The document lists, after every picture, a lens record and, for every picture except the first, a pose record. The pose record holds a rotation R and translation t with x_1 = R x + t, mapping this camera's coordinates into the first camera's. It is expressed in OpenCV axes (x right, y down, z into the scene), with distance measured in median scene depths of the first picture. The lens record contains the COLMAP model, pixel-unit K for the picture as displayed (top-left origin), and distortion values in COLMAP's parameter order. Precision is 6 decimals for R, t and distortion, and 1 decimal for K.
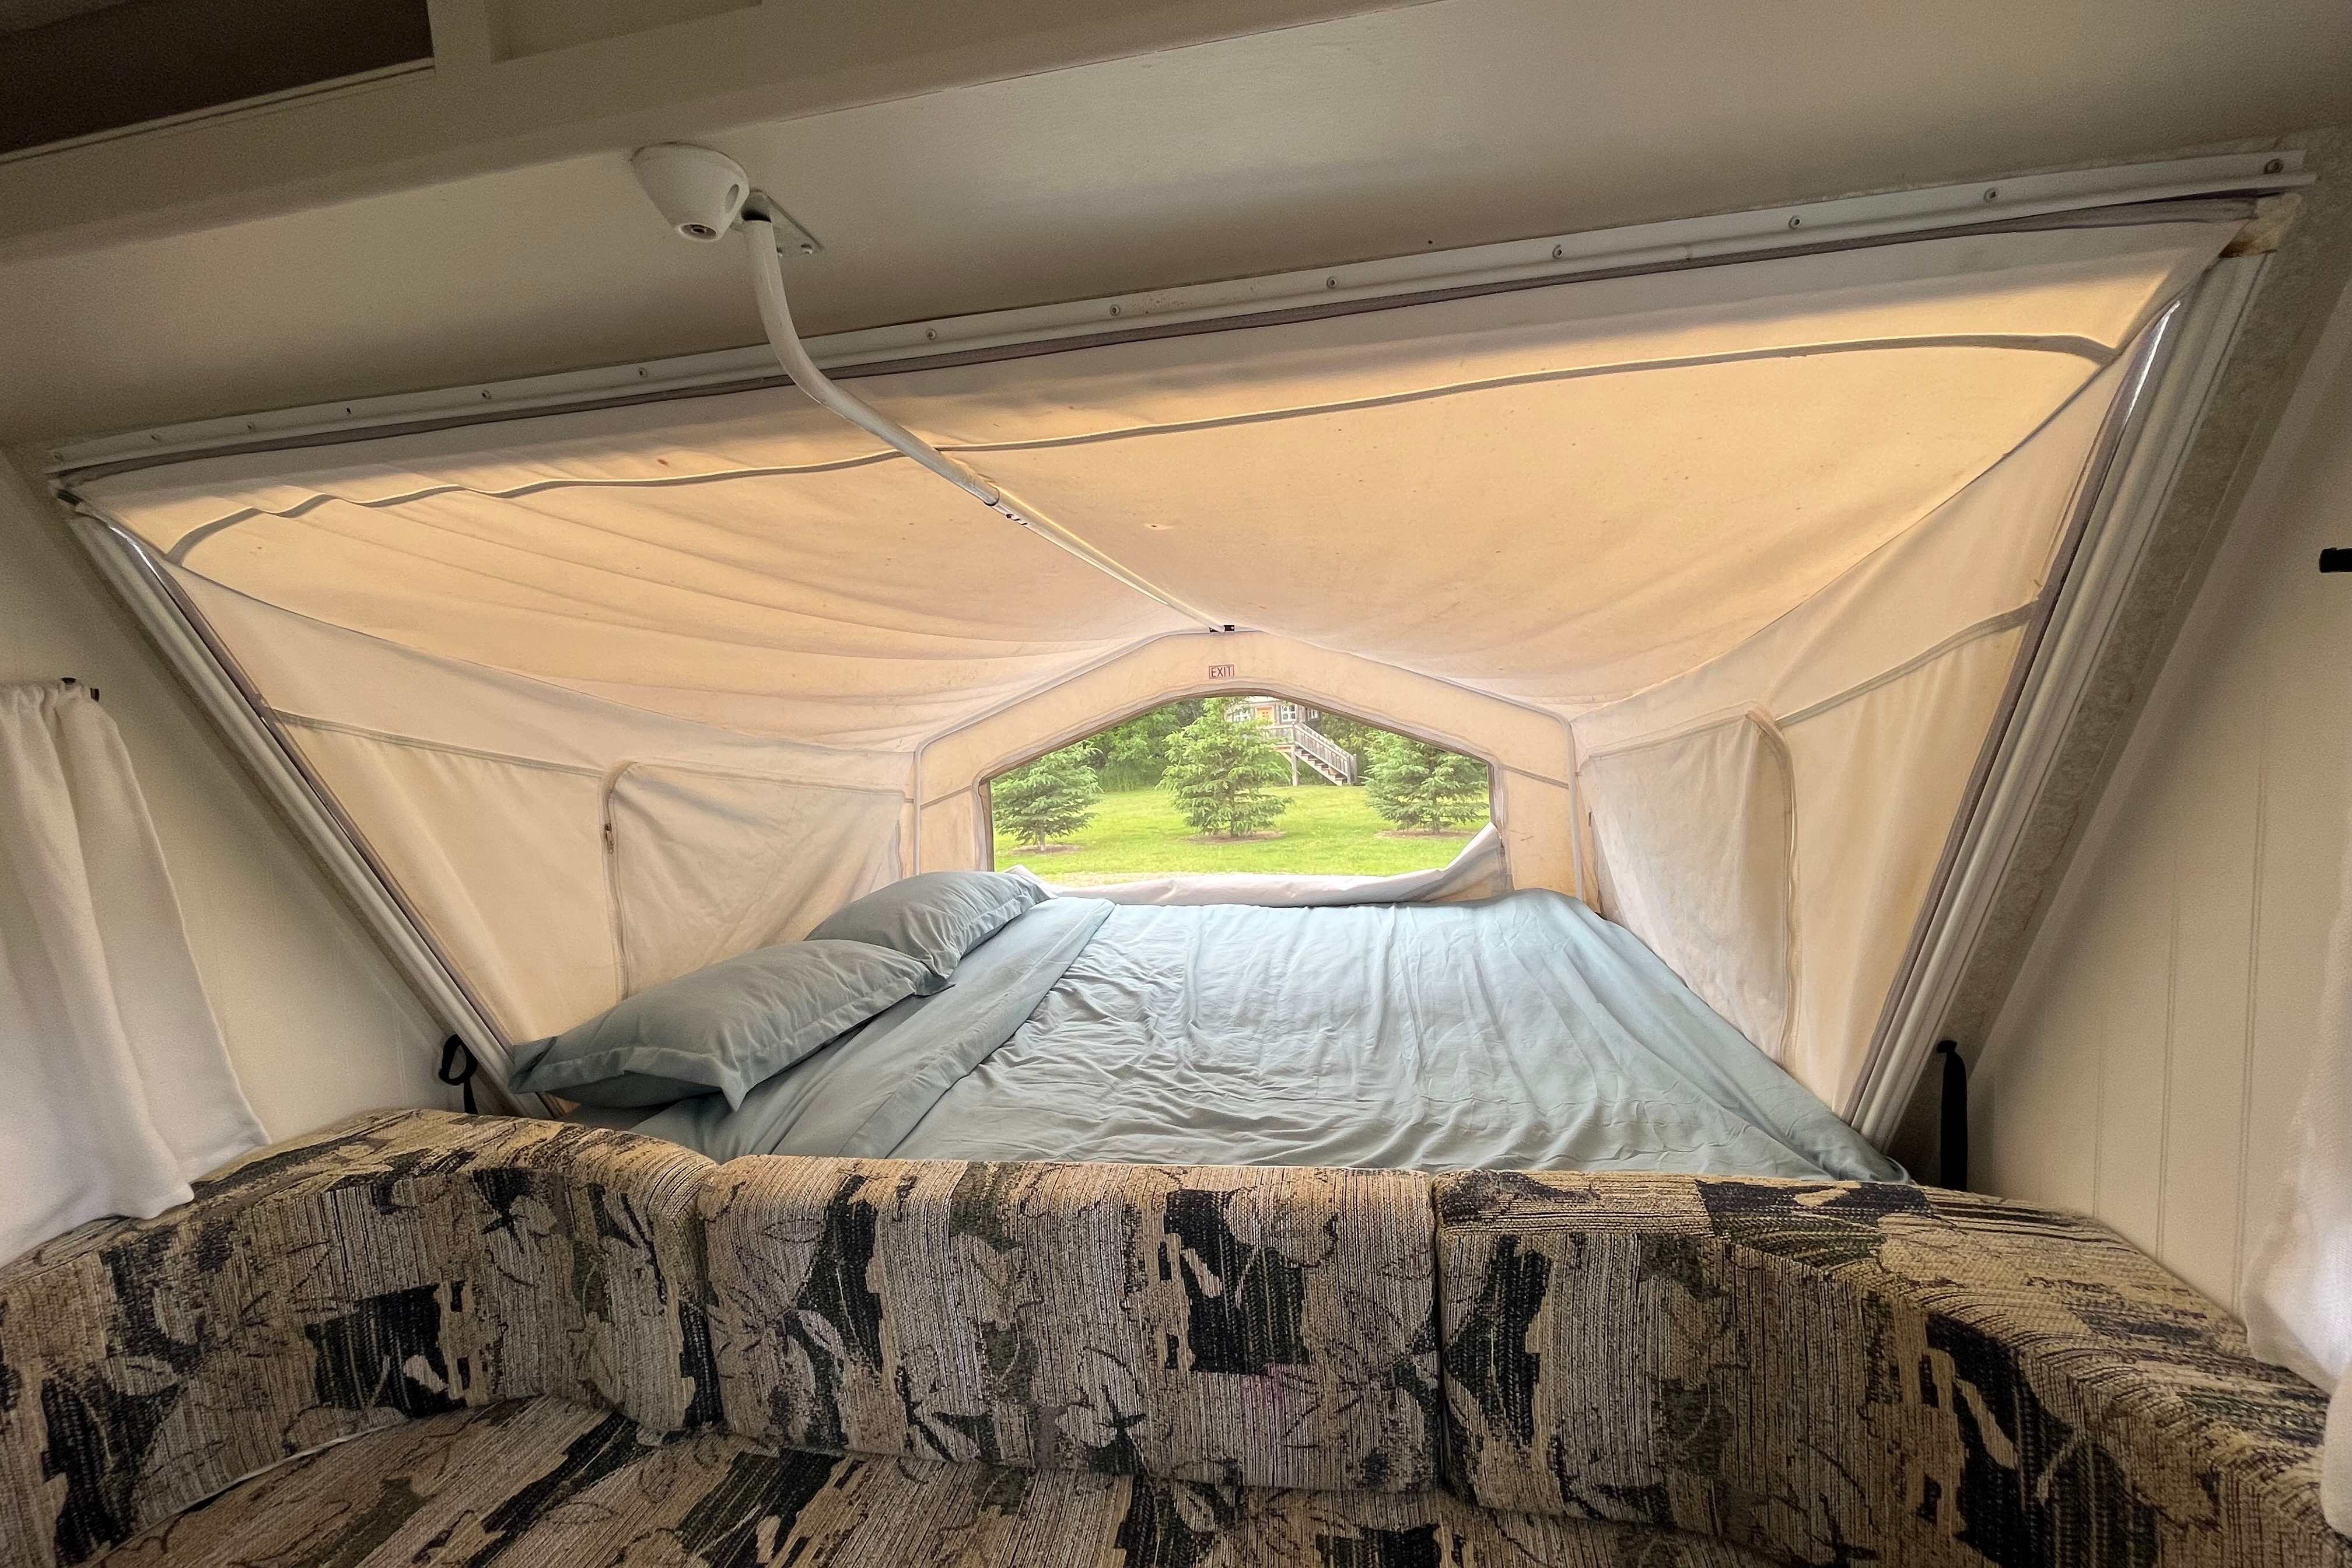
lens RADIAL K [[934.2, 0, 1181.6], [0, 934.2, 789.1], [0, 0, 1]] dist [-0.000567, -0.000367]
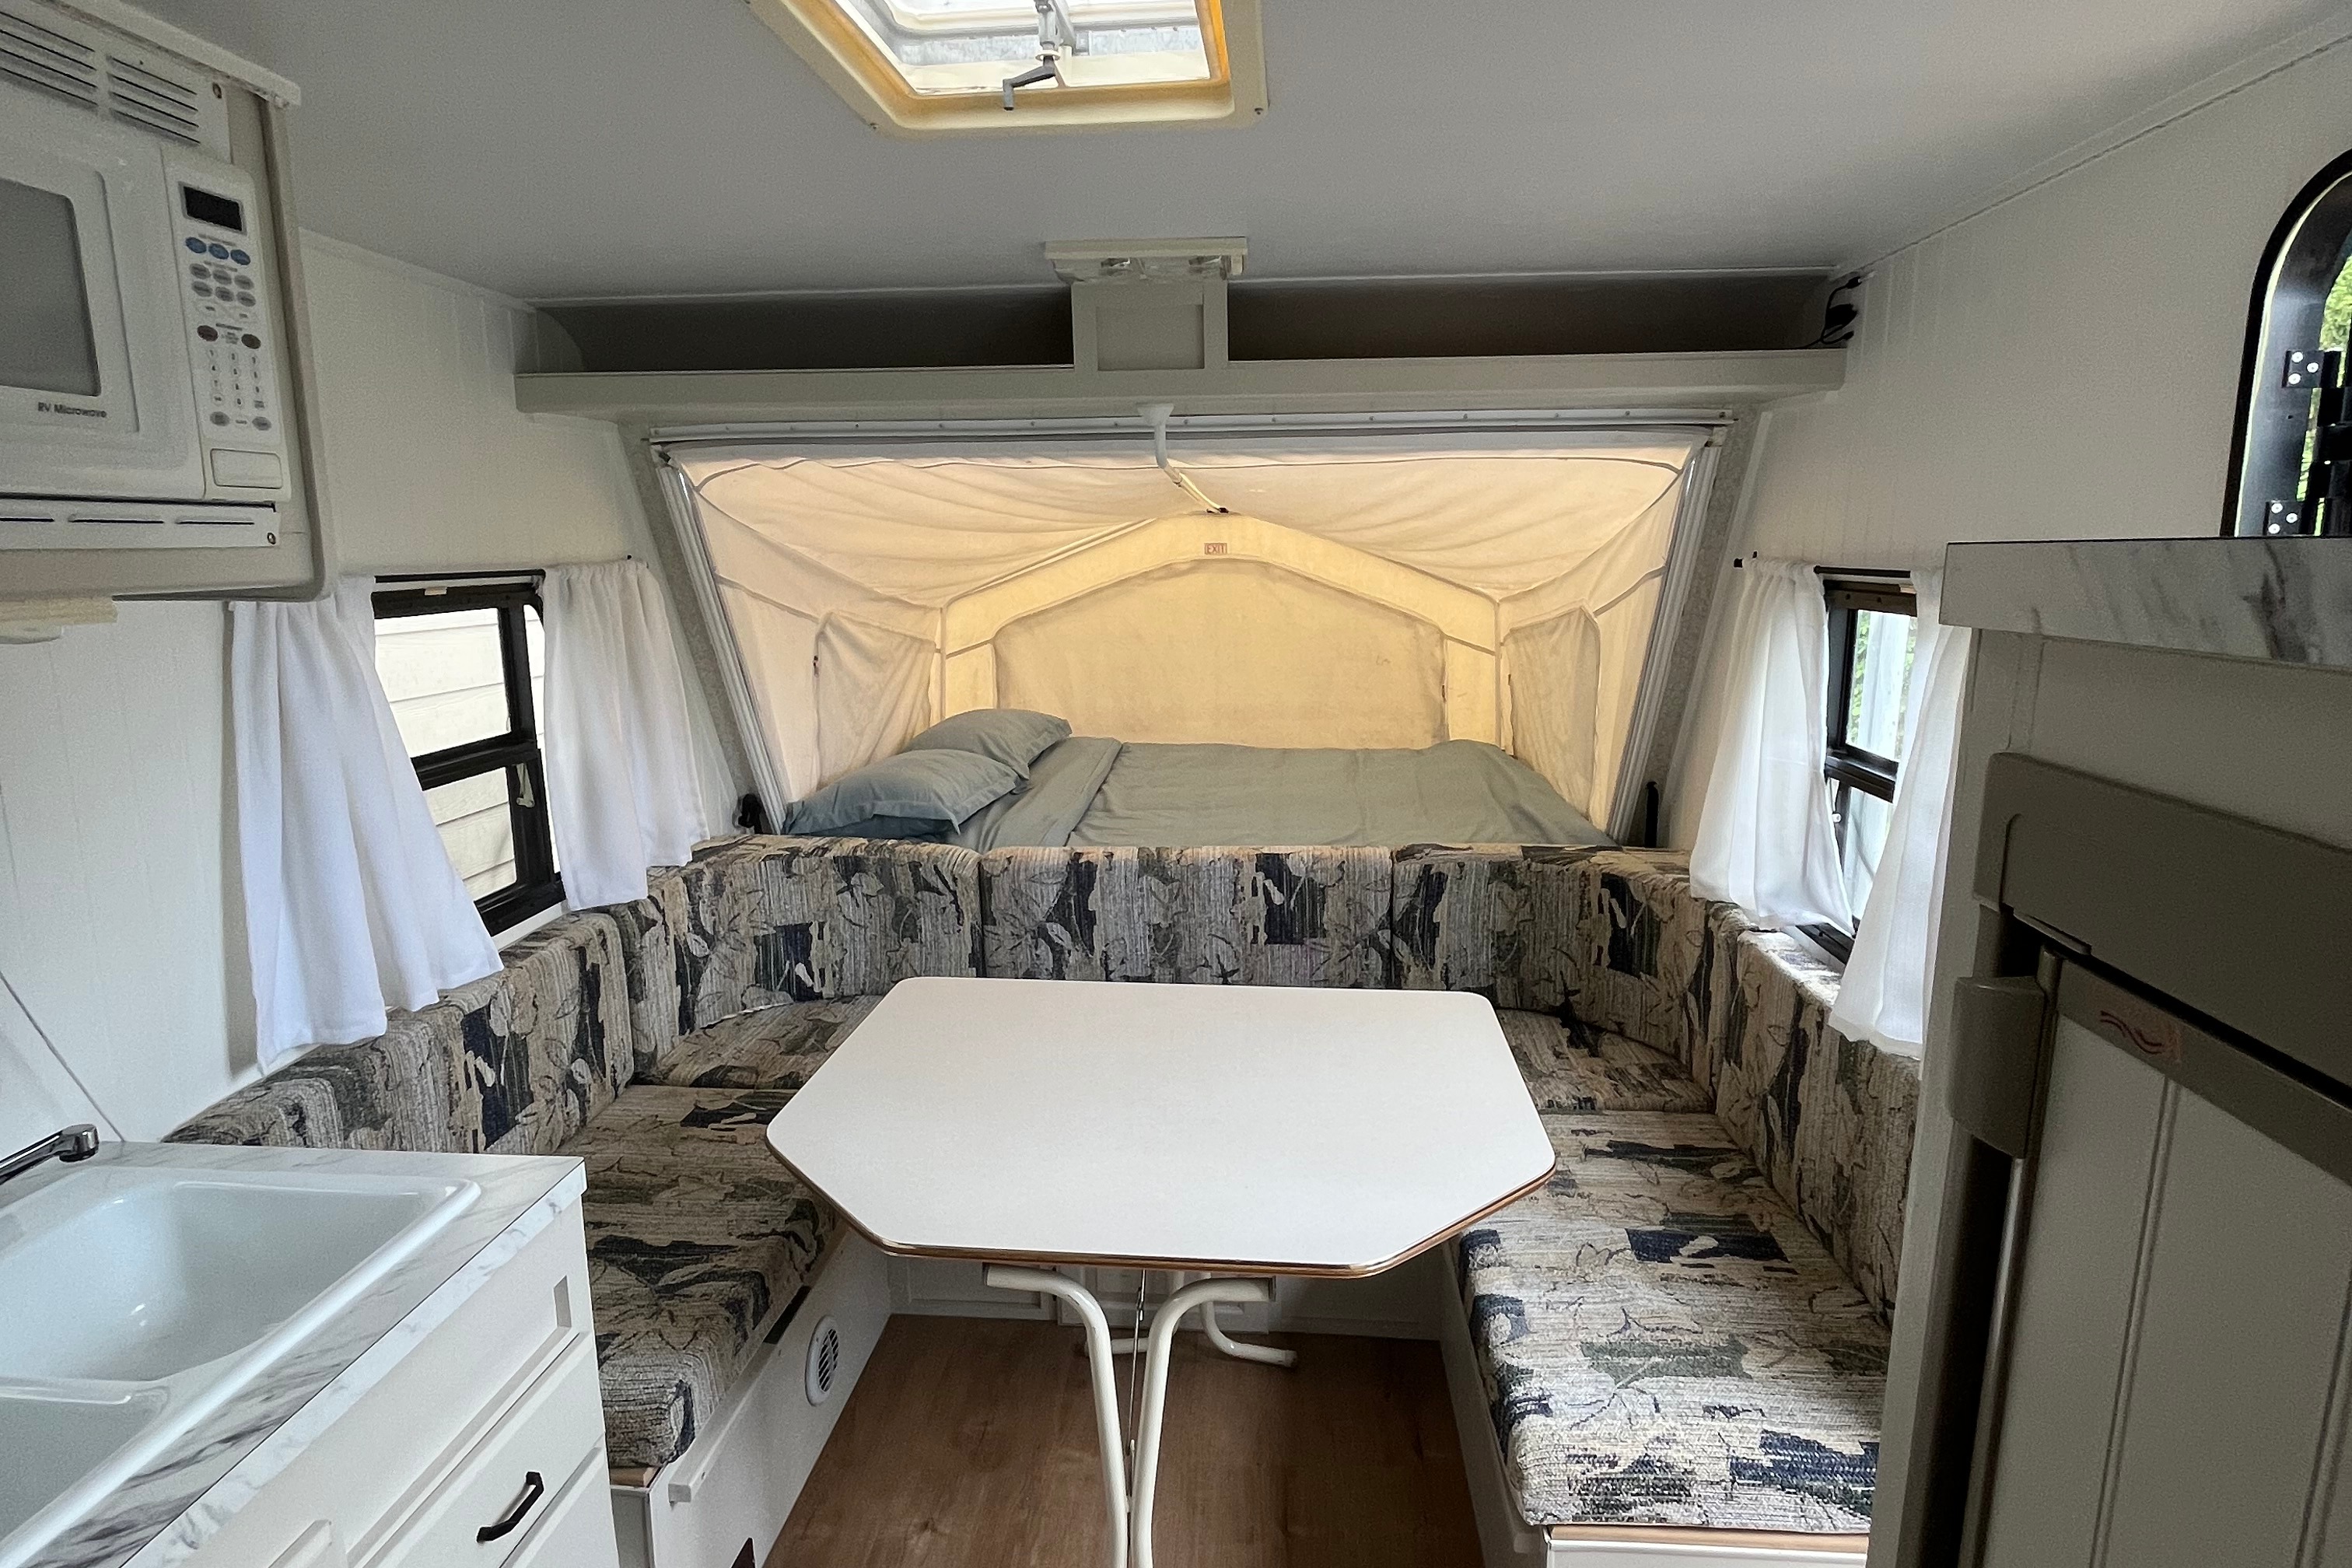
lens RADIAL K [[1261.5, 0, 1177.1], [0, 1261.5, 777.0], [0, 0, 1]] dist [-0.004215, 0.000604]
pose [[0.992865, 0.017029, 0.118023, -0.432688], [-0.027863, 0.995483, 0.090764, 0.045155], [-0.115944, -0.093405, 0.988854, -1.362163]]
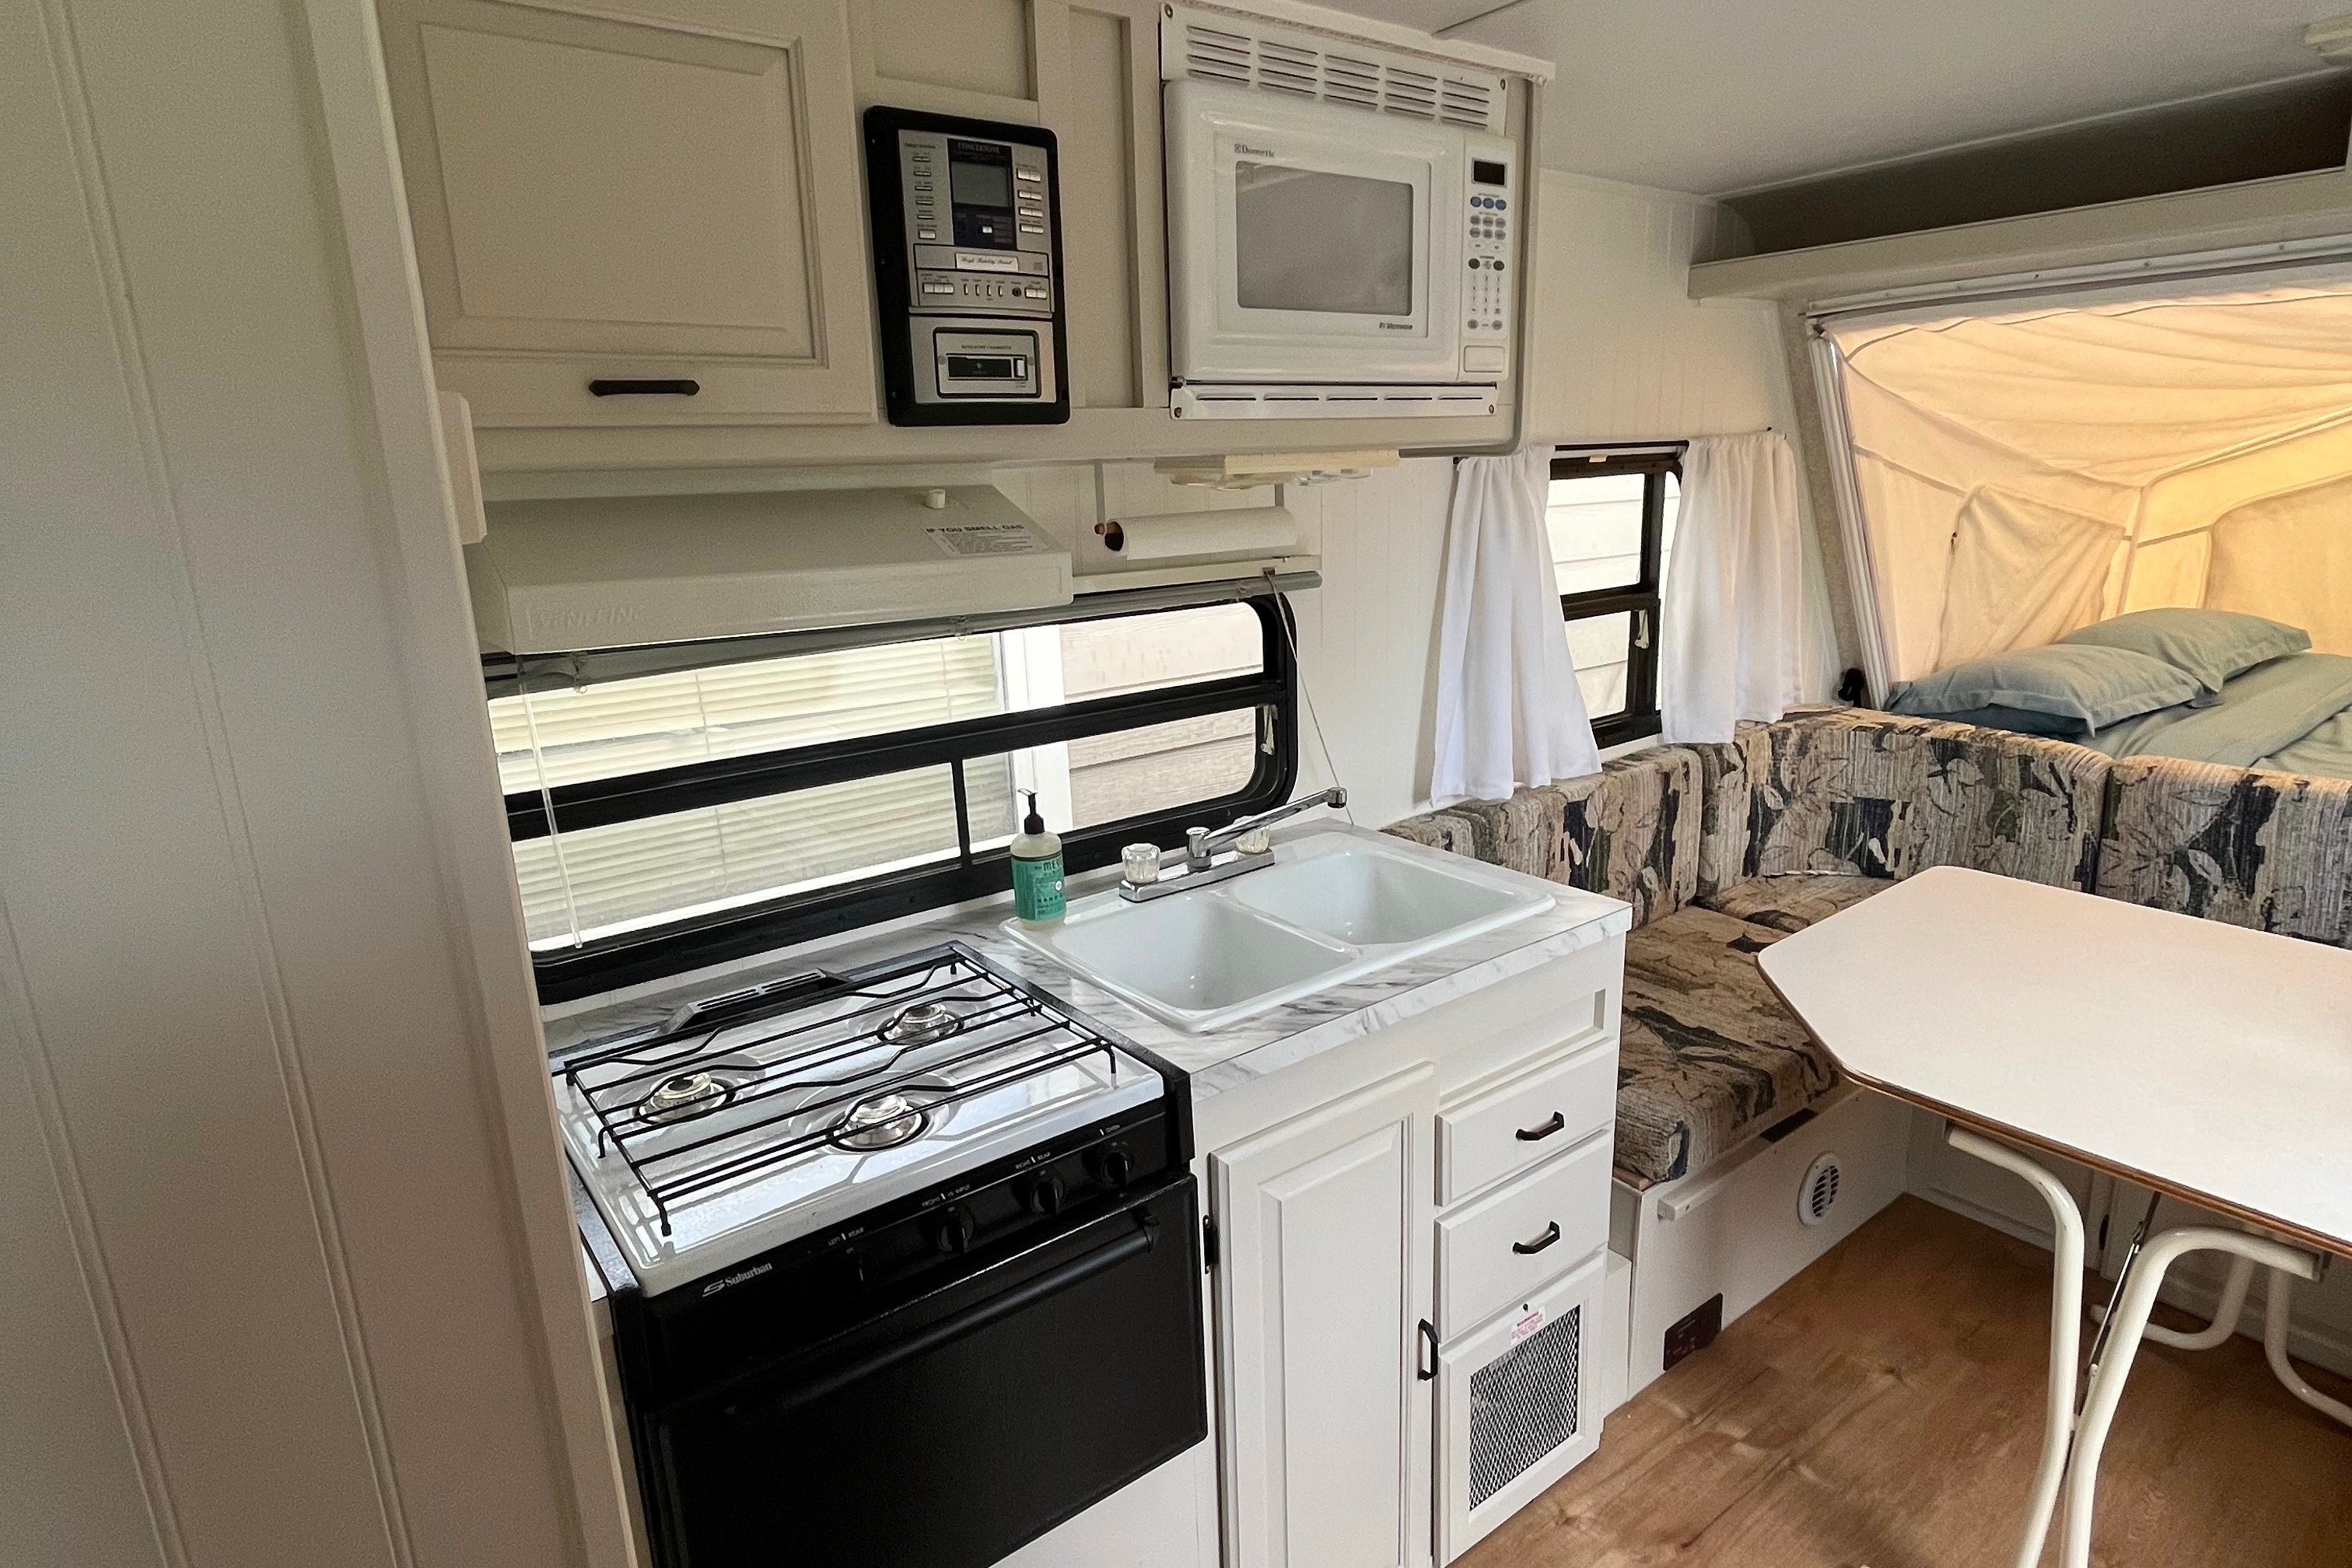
lens RADIAL K [[1261.3, 0, 1173.6], [0, 1261.3, 775.5], [0, 0, 1]] dist [0.001775, -0.001377]
pose [[0.740153, 0.181475, -0.647488, -0.309831], [-0.057217, 0.976399, 0.208256, 0.092904], [0.670000, -0.117094, 0.733068, -1.588537]]
